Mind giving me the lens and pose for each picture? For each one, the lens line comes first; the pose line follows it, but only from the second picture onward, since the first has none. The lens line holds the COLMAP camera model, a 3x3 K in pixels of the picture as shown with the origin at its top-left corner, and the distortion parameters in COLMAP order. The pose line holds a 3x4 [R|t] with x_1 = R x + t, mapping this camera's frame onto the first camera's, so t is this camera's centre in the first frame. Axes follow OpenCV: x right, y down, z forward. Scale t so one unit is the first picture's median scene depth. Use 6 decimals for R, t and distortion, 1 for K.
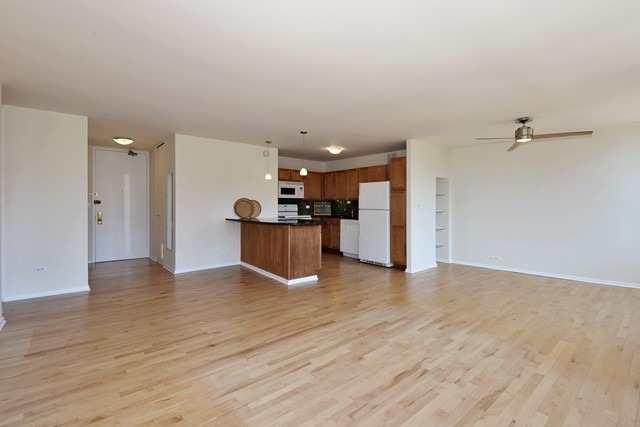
lens RADIAL K [[292.5, 0, 320.6], [0, 292.5, 205.7], [0, 0, 1]] dist [0.001634, -0.000100]
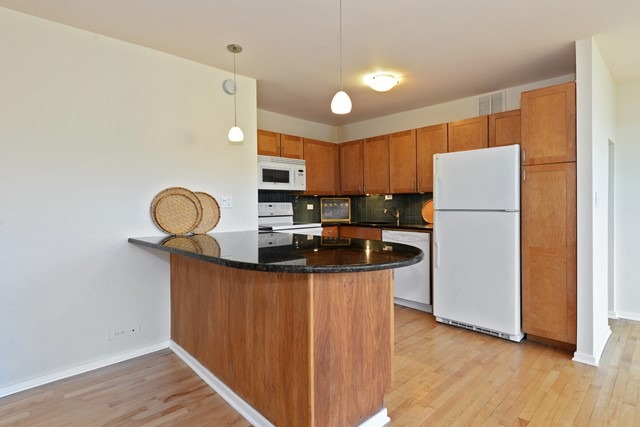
lens RADIAL K [[330.7, 0, 318.6], [0, 330.7, 209.5], [0, 0, 1]] dist [-0.000537, -0.000142]
pose [[0.997886, -0.013348, 0.063598, -0.085177], [0.012639, 0.999854, 0.011538, 0.002529], [-0.063742, -0.010709, 0.997909, 0.481087]]
